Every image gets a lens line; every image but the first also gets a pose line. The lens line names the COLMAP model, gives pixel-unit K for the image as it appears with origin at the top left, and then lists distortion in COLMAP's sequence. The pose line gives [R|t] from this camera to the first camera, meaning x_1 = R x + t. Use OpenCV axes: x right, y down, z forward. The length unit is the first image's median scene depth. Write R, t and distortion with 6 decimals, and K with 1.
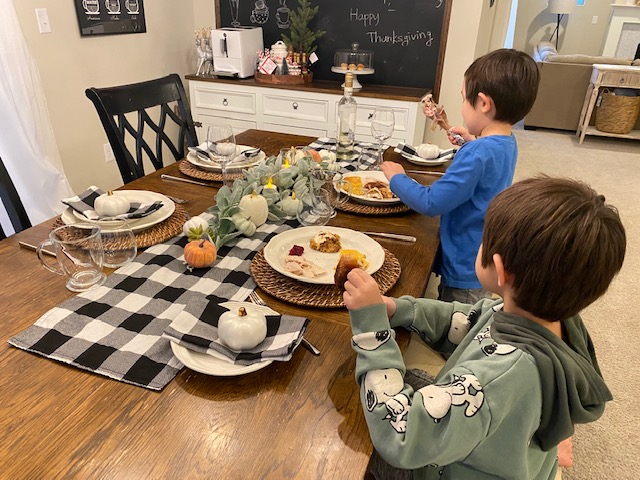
lens RADIAL K [[488.1, 0, 315.4], [0, 488.1, 225.7], [0, 0, 1]] dist [0.003698, -0.010448]
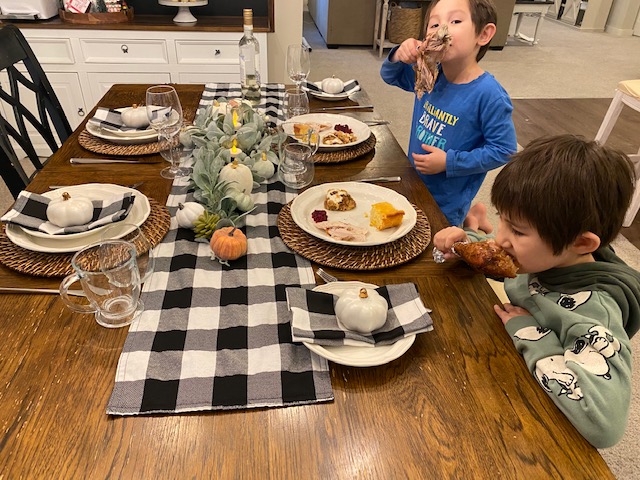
lens RADIAL K [[486.7, 0, 320.0], [0, 486.7, 240.0], [0, 0, 1]] dist [-0.007853, -0.008035]
pose [[0.903074, -0.239389, 0.356581, -0.317307], [0.177647, 0.964105, 0.197341, -0.073051], [-0.391023, -0.114868, 0.913185, 0.112457]]
